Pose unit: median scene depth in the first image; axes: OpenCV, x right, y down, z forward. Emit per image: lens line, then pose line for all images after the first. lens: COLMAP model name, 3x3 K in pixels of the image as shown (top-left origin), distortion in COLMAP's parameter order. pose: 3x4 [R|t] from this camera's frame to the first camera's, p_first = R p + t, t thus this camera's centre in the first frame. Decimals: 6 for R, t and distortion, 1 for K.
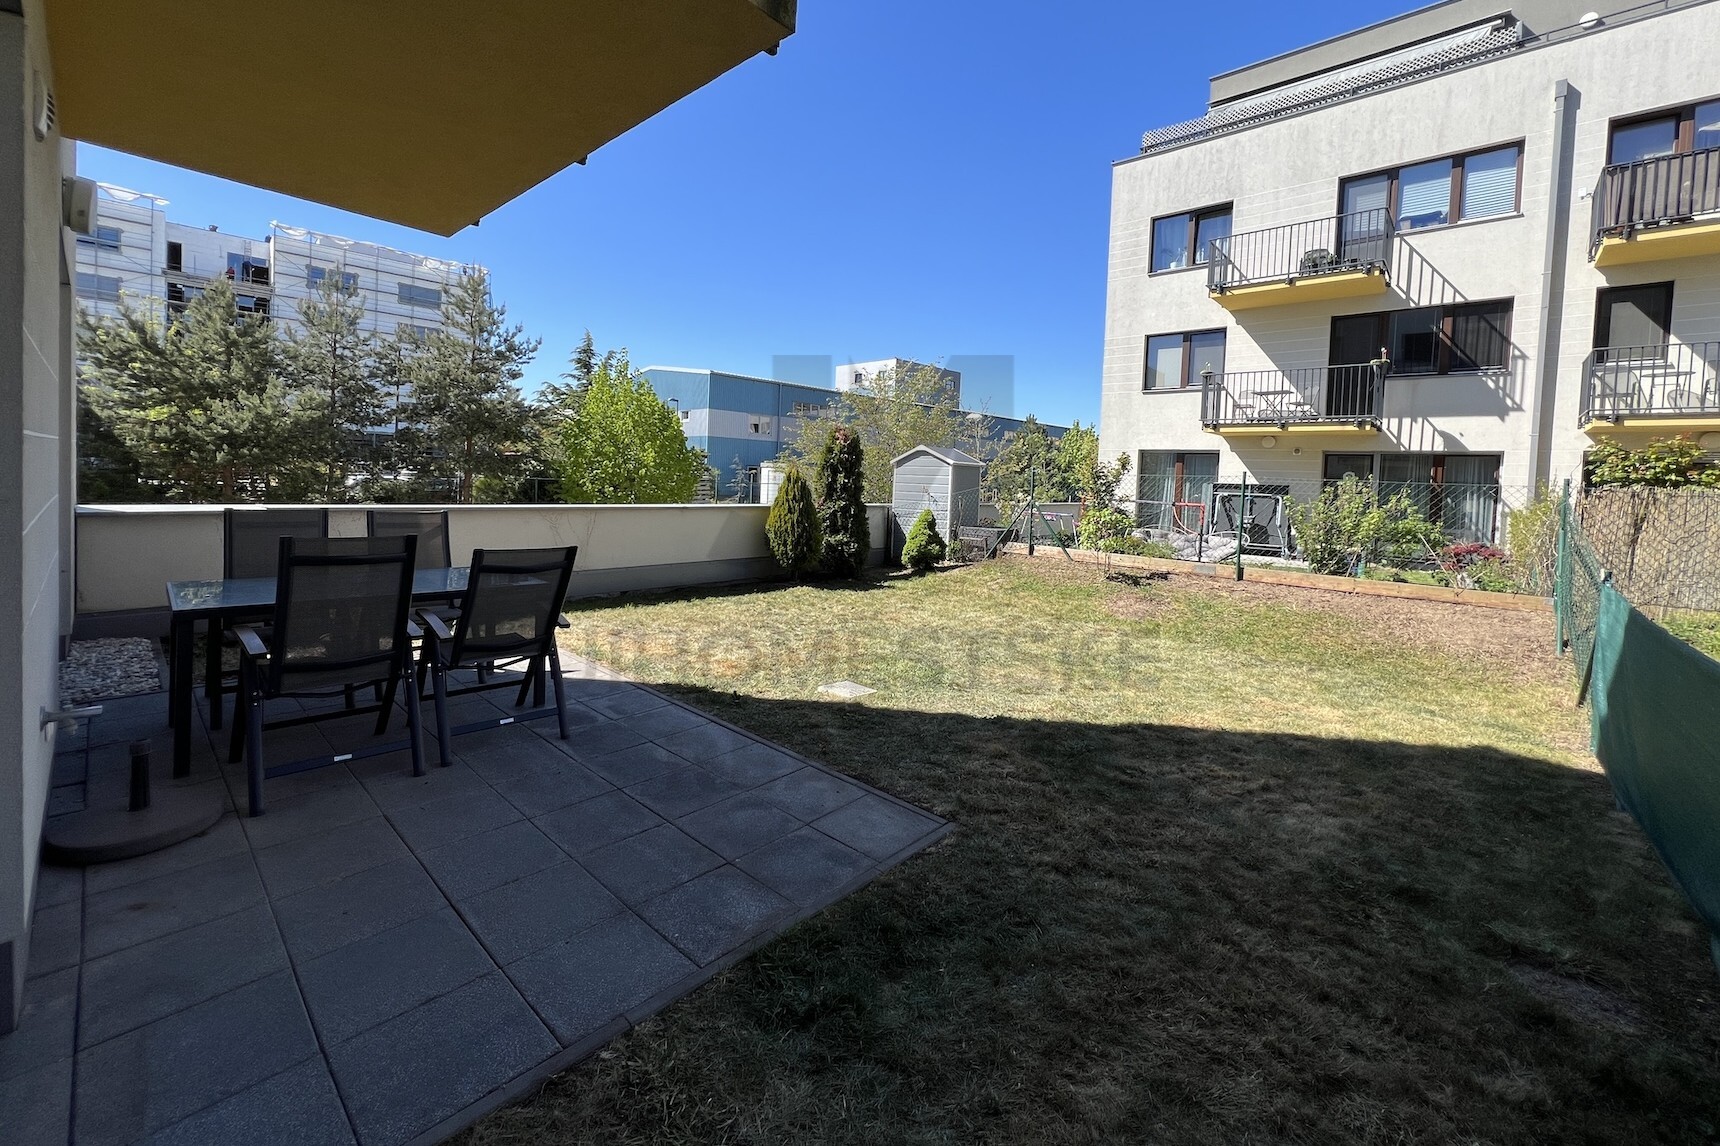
lens RADIAL K [[685.7, 0, 848.4], [0, 685.7, 499.2], [0, 0, 1]] dist [-0.002014, 0.000162]
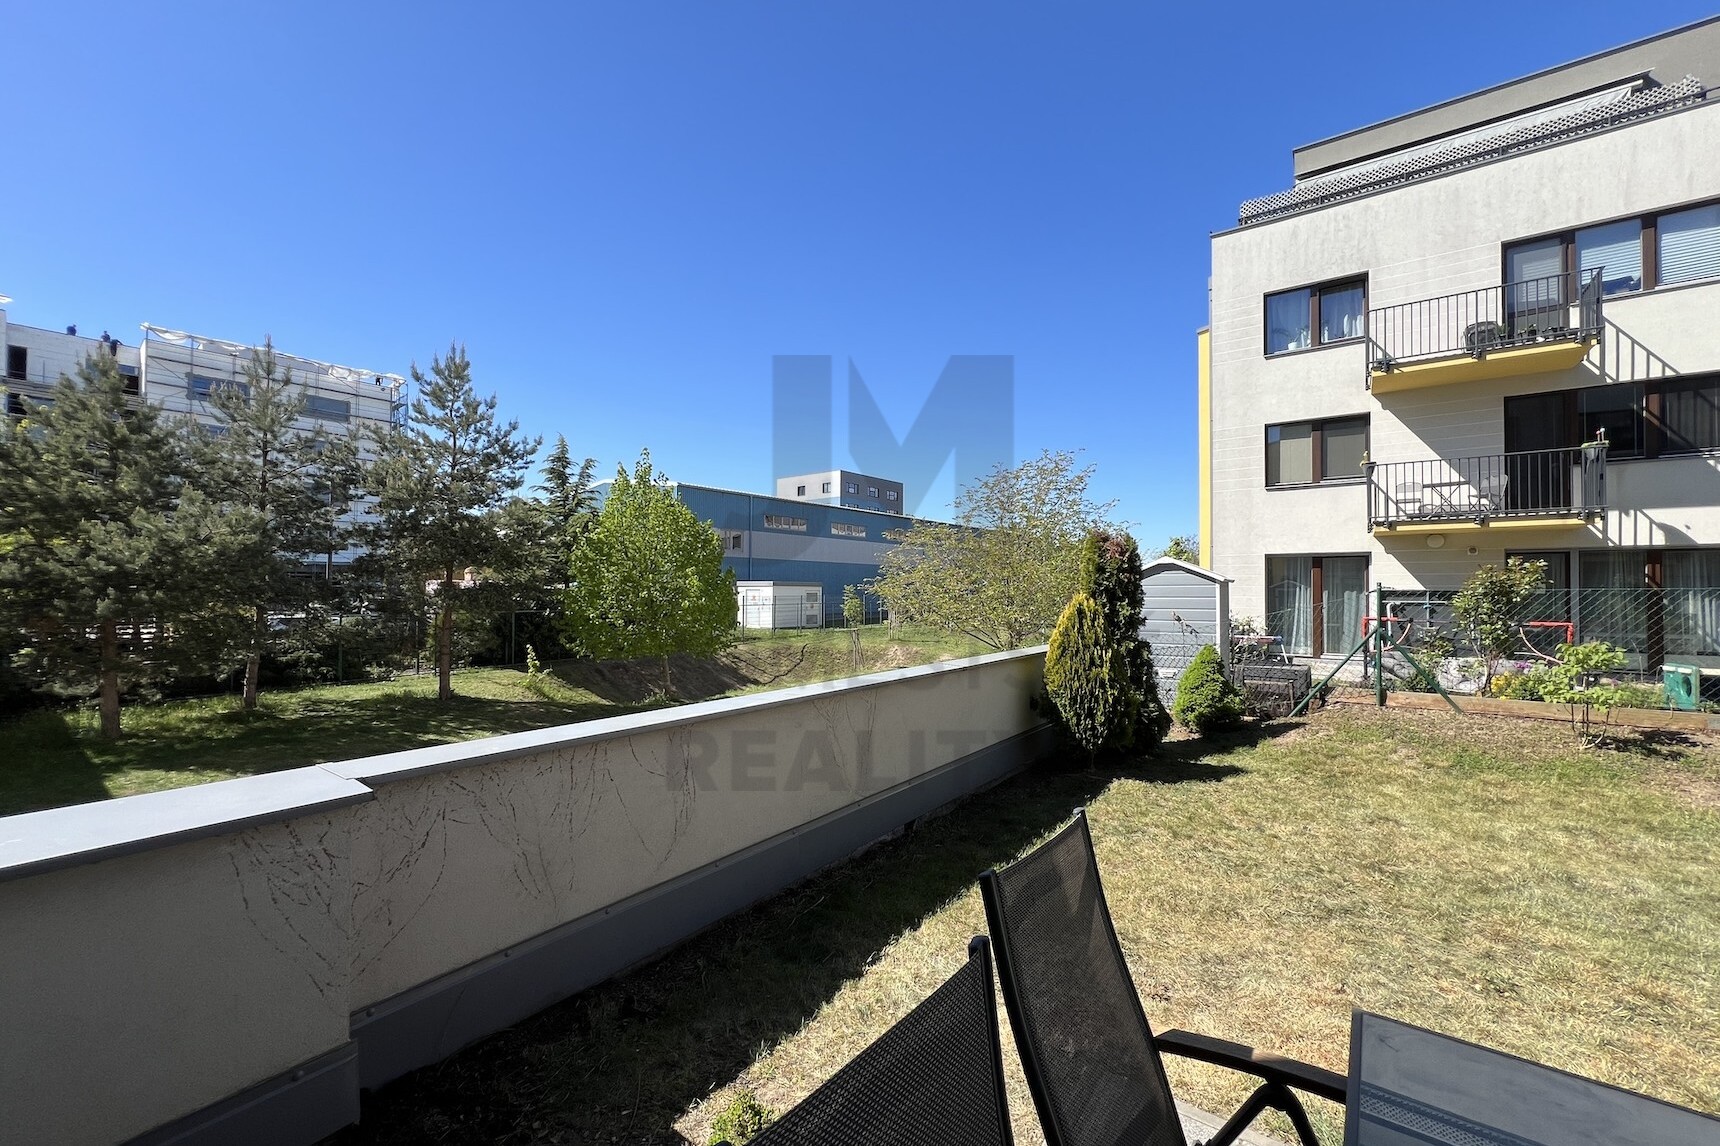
lens RADIAL K [[685.7, 0, 848.7], [0, 685.7, 580.7], [0, 0, 1]] dist [-0.002014, 0.000162]
pose [[0.993457, -0.034334, 0.108921, -0.229312], [0.039236, 0.998297, -0.043180, -0.025325], [-0.107253, 0.047171, 0.993112, 0.220831]]
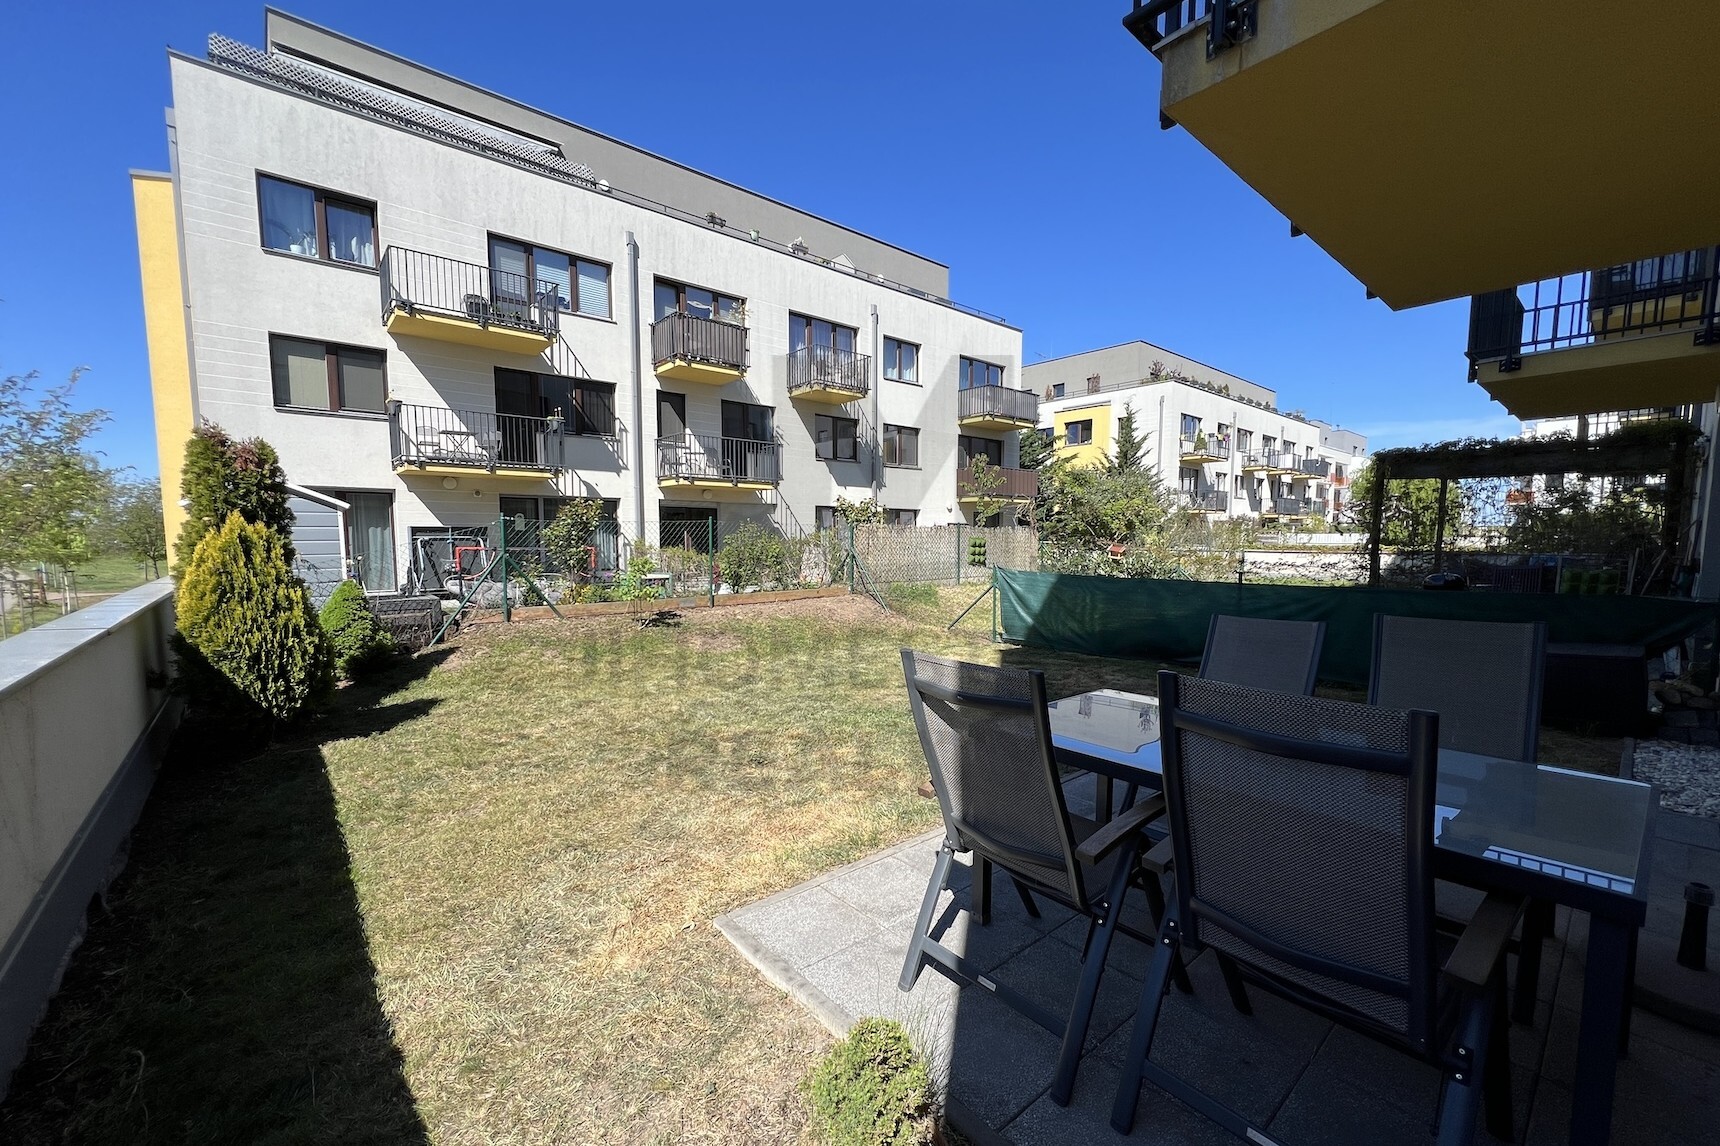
lens RADIAL K [[685.7, 0, 860.6], [0, 685.7, 599.6], [0, 0, 1]] dist [-0.002014, 0.000162]
pose [[0.112494, -0.130051, 0.985105, -0.313059], [0.036725, 0.991265, 0.126670, -0.021164], [-0.992973, 0.021928, 0.116288, 0.310811]]
